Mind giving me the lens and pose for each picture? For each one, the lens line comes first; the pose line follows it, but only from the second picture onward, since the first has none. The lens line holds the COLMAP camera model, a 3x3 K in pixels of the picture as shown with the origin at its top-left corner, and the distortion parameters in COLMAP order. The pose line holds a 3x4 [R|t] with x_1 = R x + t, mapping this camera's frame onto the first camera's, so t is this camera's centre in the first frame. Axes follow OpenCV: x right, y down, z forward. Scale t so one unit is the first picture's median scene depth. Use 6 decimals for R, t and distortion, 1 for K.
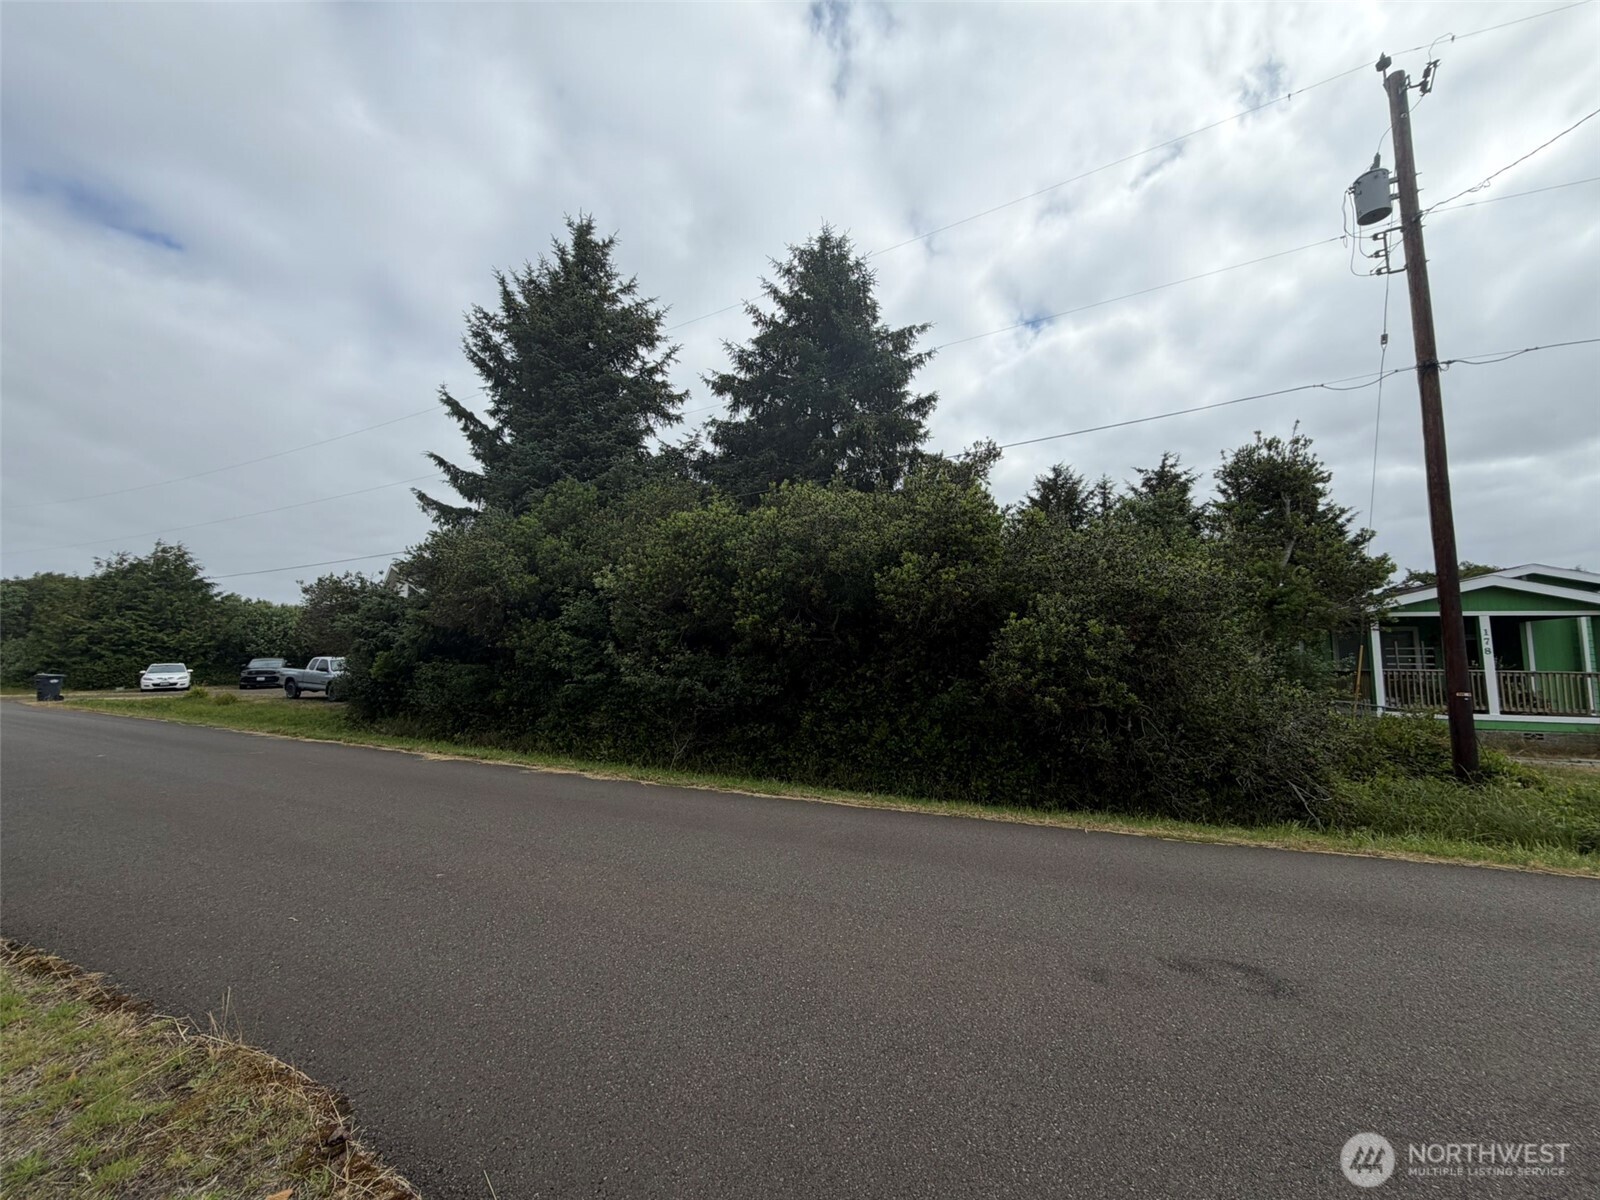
lens RADIAL K [[623.5, 0, 797.1], [0, 623.5, 597.1], [0, 0, 1]] dist [0.001765, -0.000192]
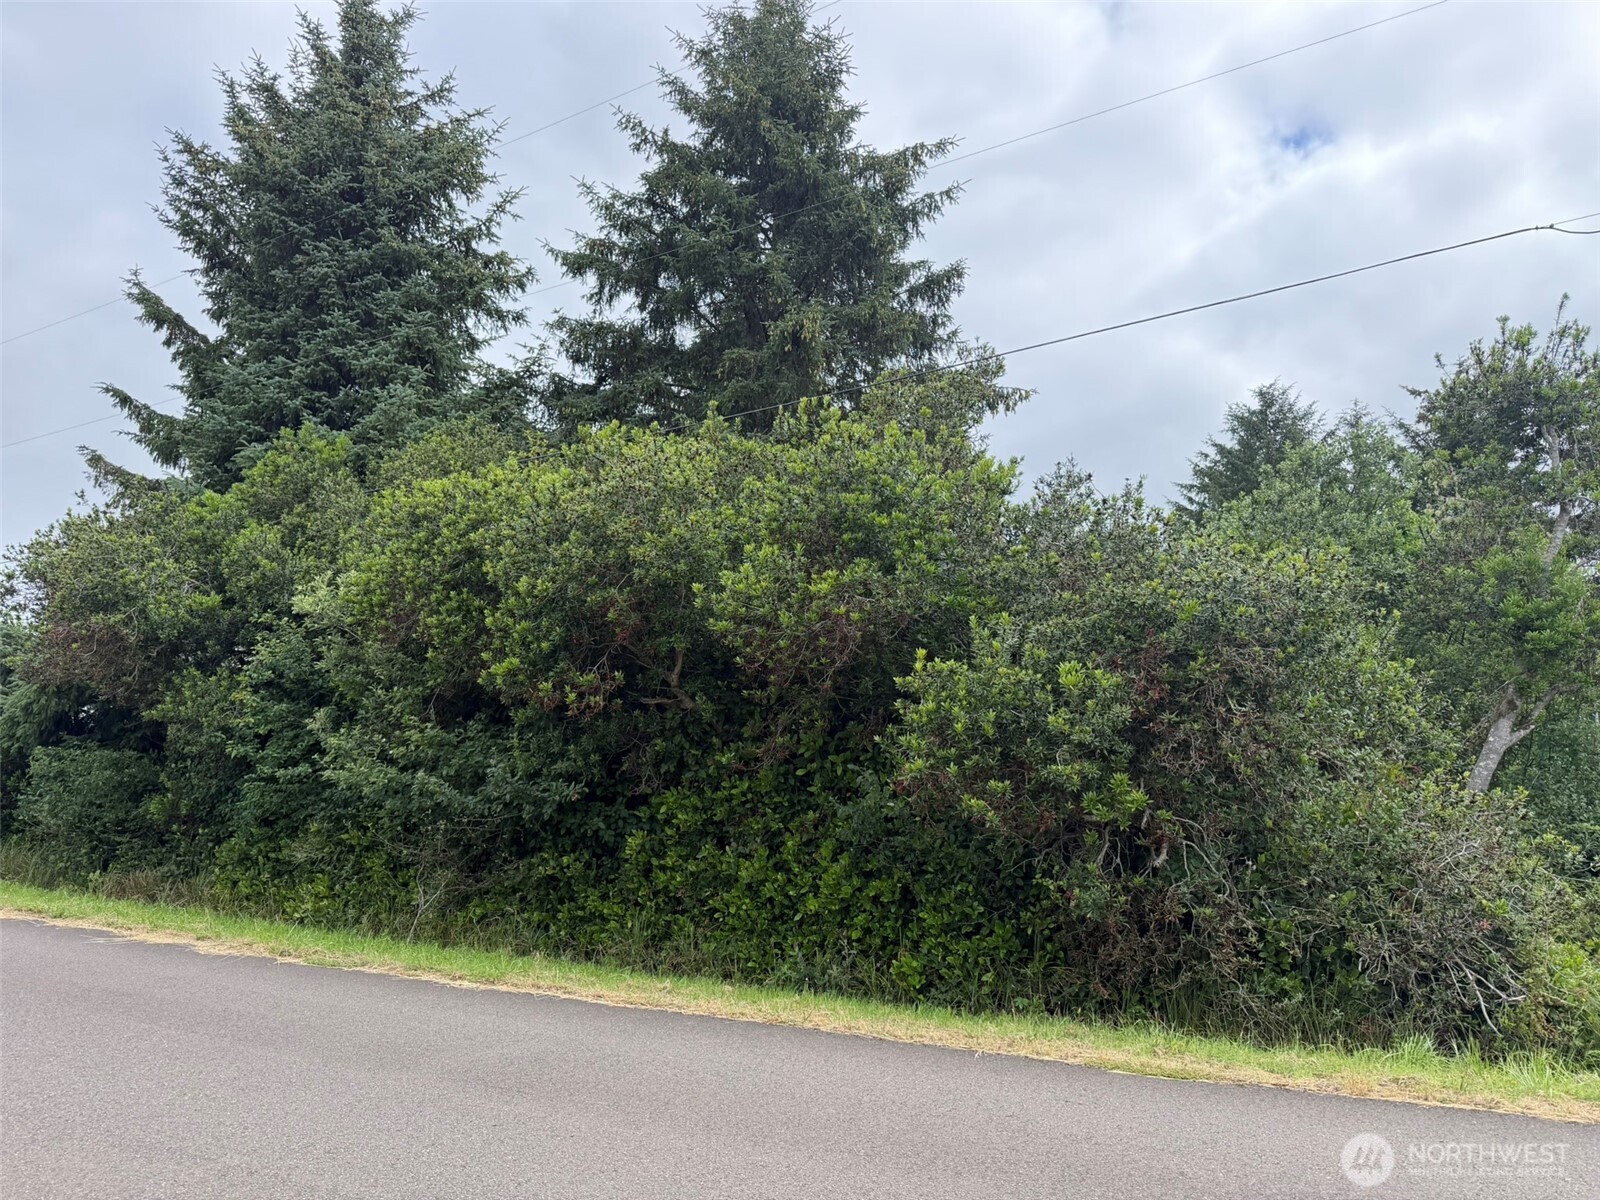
lens RADIAL K [[1088.9, 0, 800.0], [0, 1088.9, 600.0], [0, 0, 1]] dist [0.098491, -0.143554]
pose [[0.998878, -0.010668, -0.046134, 0.121635], [0.009435, 0.999595, -0.026865, 0.002572], [0.046402, 0.026400, 0.998574, 0.010502]]
